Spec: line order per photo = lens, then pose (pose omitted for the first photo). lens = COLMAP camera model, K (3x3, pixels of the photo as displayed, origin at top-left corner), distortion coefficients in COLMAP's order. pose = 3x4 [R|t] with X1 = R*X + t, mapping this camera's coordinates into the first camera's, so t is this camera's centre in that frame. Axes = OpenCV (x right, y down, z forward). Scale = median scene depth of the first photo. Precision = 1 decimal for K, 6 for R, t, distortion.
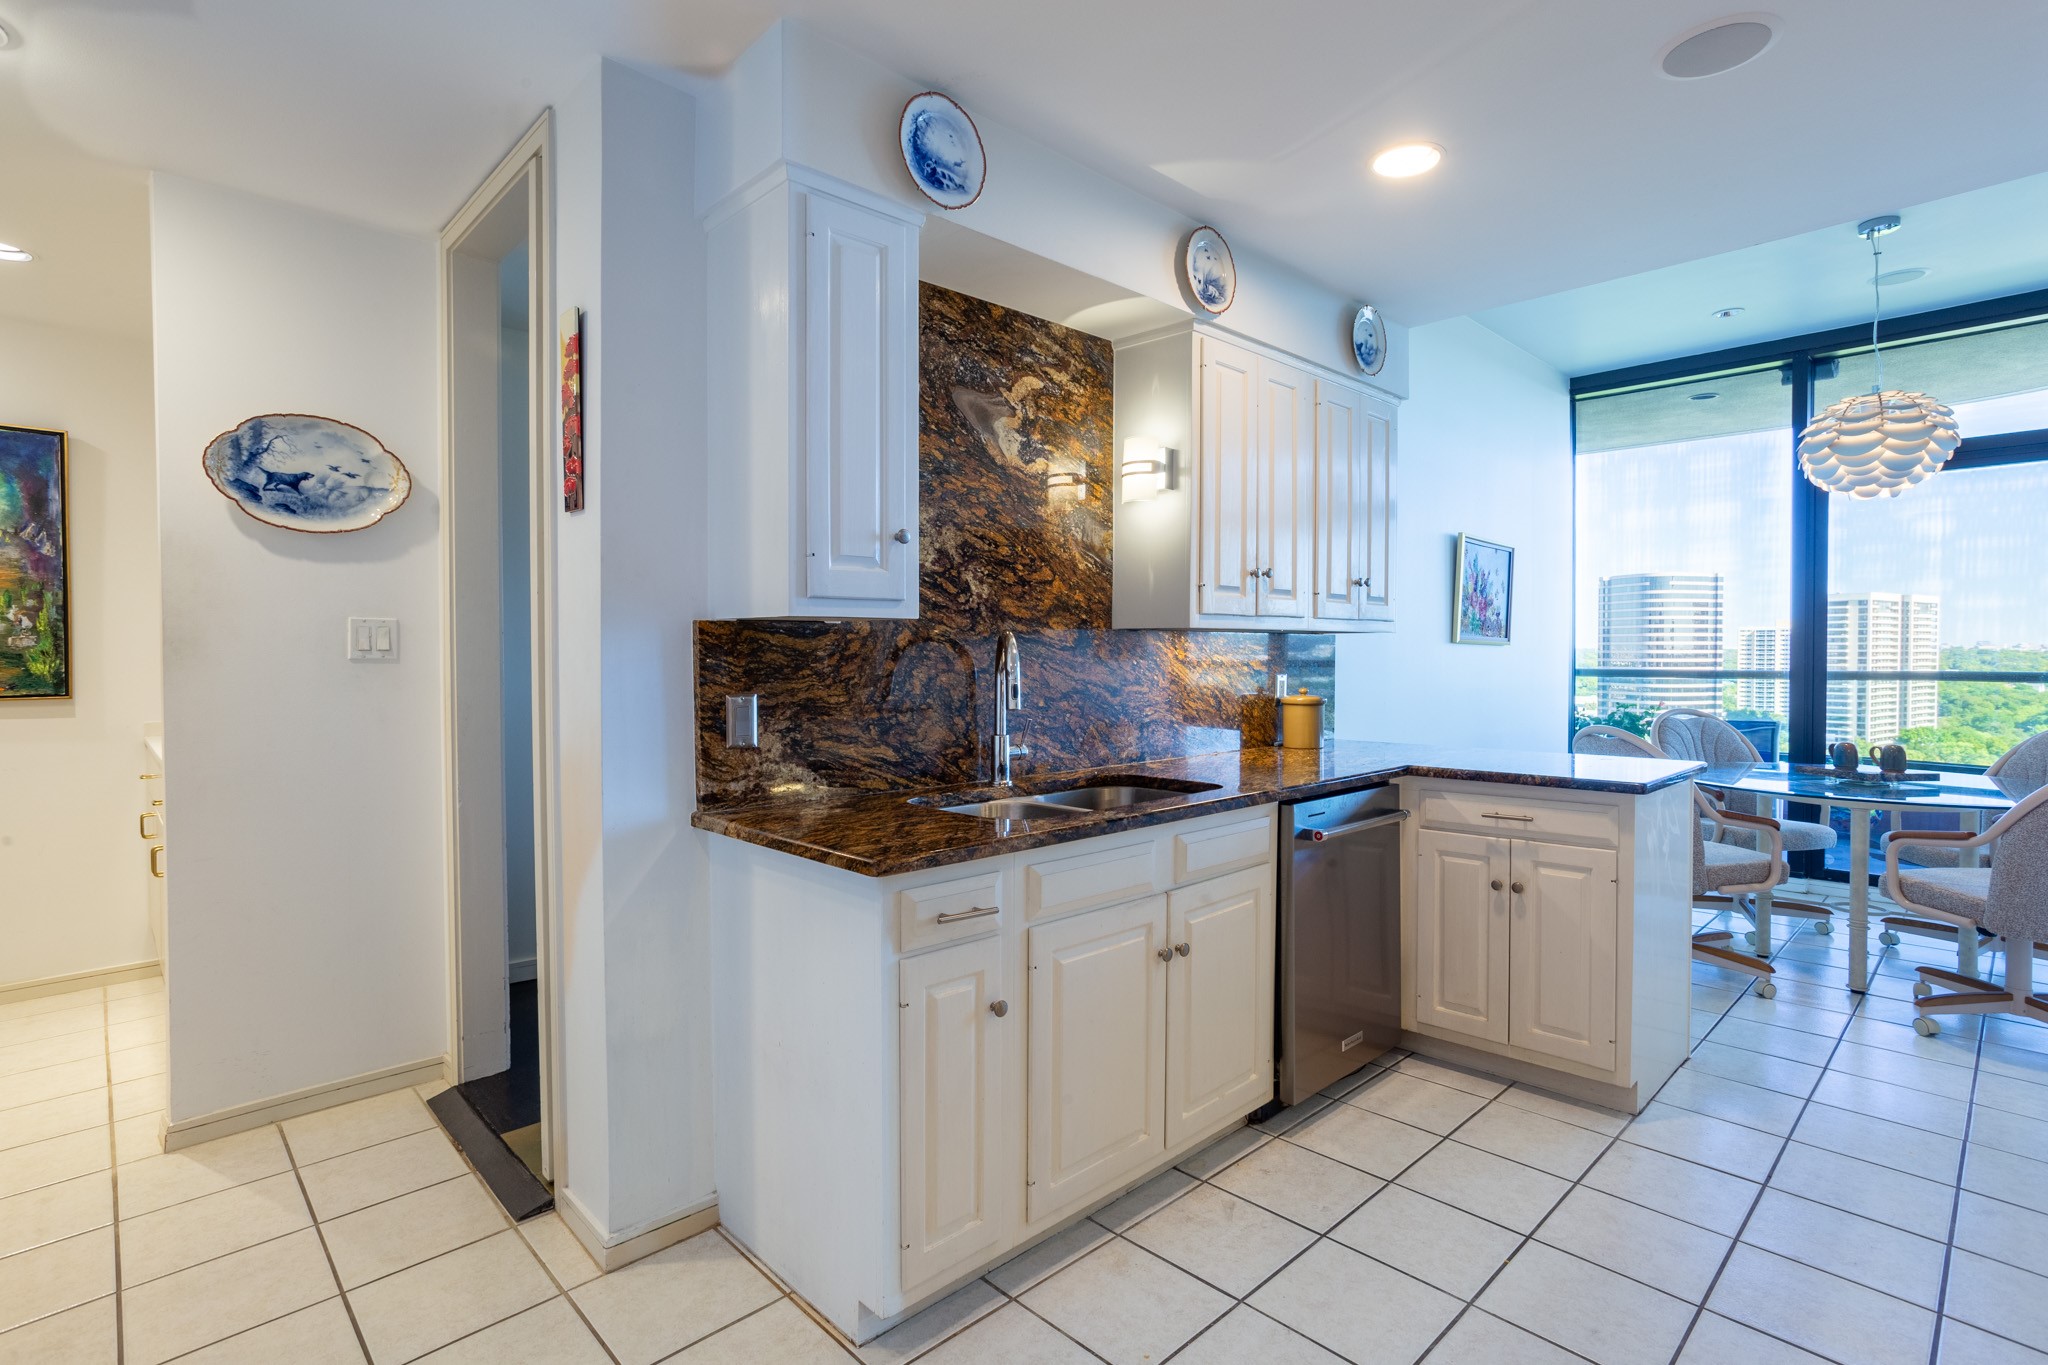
lens RADIAL K [[1001.6, 0, 1028.2], [0, 1001.6, 677.5], [0, 0, 1]] dist [-0.047299, 0.028657]
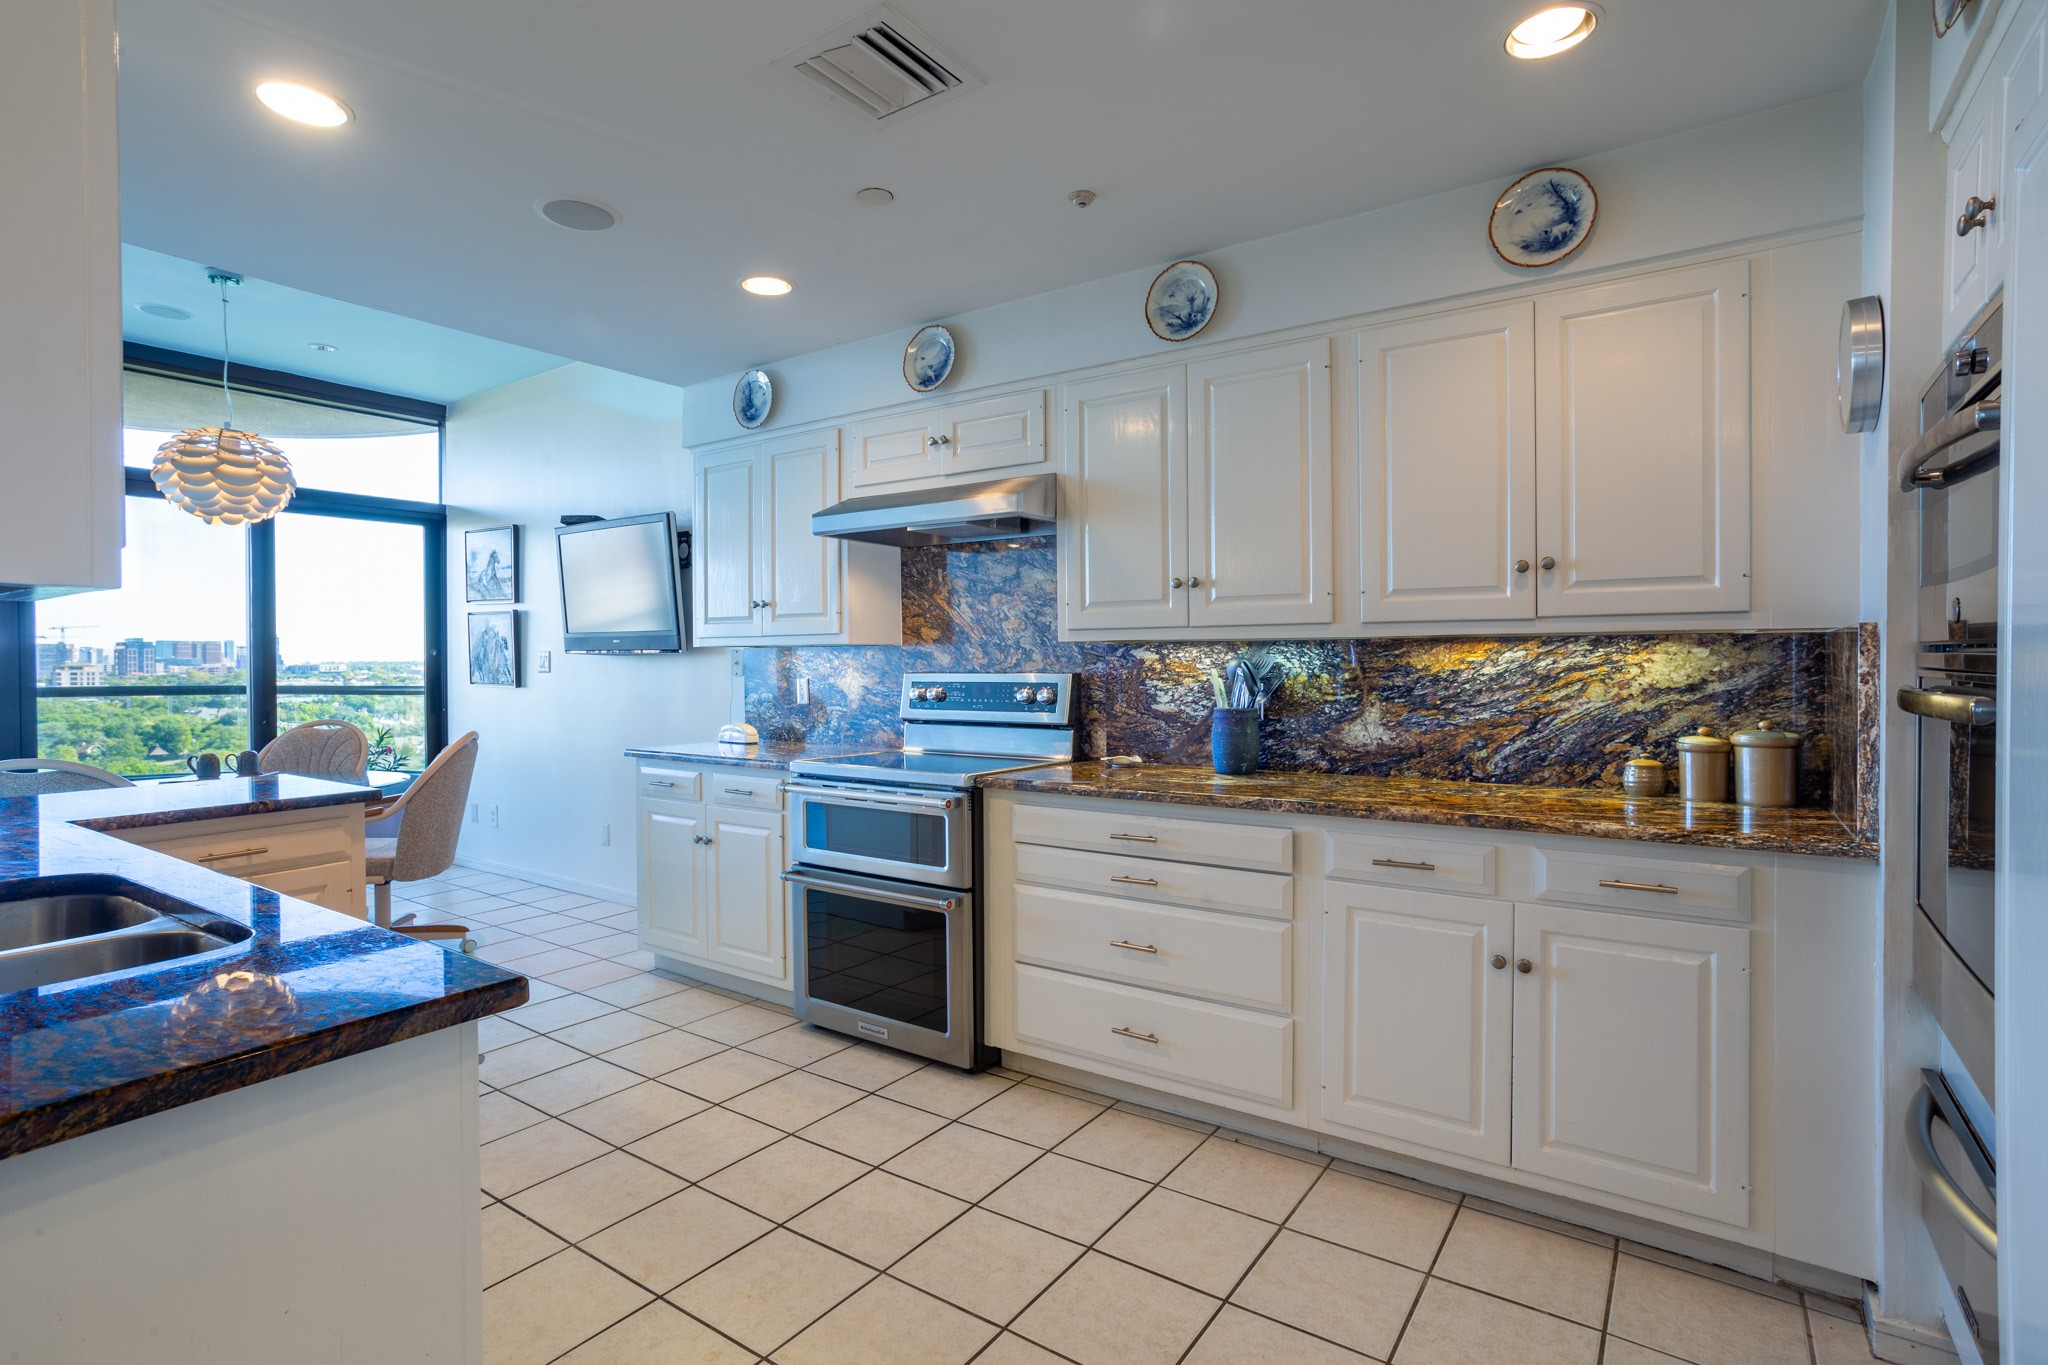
lens RADIAL K [[1001.6, 0, 1031.3], [0, 1001.6, 664.9], [0, 0, 1]] dist [-0.047299, 0.028657]
pose [[-0.205638, -0.001318, 0.978627, -0.336255], [0.030747, 0.999497, 0.007807, -0.007801], [-0.978145, 0.031695, -0.205494, 0.310961]]
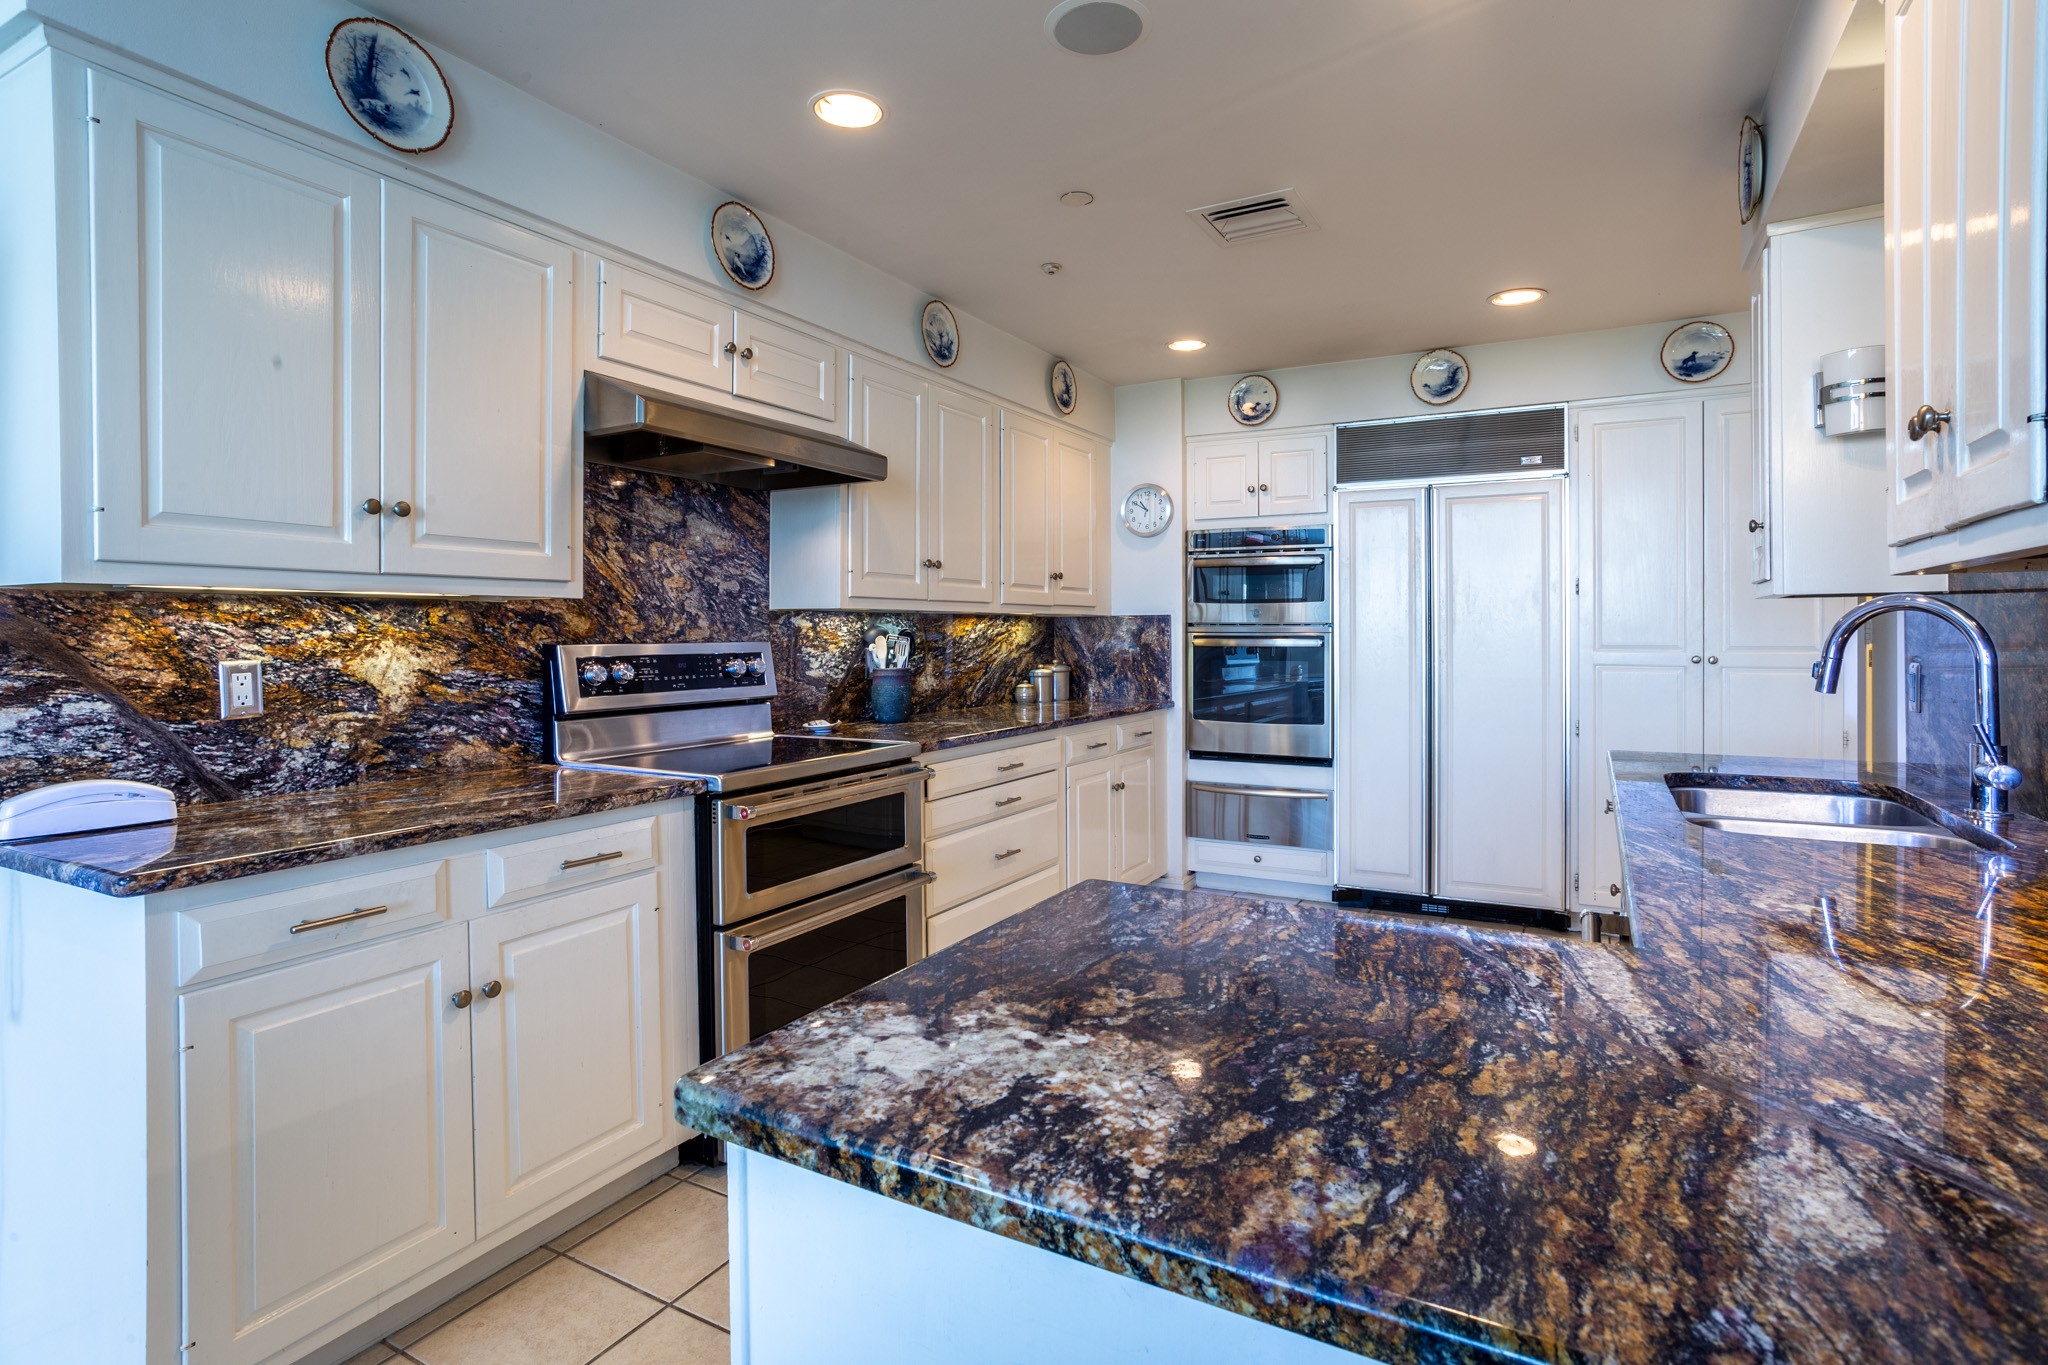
lens RADIAL K [[1001.6, 0, 1020.1], [0, 1001.6, 634.2], [0, 0, 1]] dist [-0.047299, 0.028657]
pose [[-0.957921, 0.005654, -0.286976, 0.474000], [-0.002348, 0.999618, 0.027531, -0.020094], [0.287022, 0.027046, -0.957542, 0.878246]]
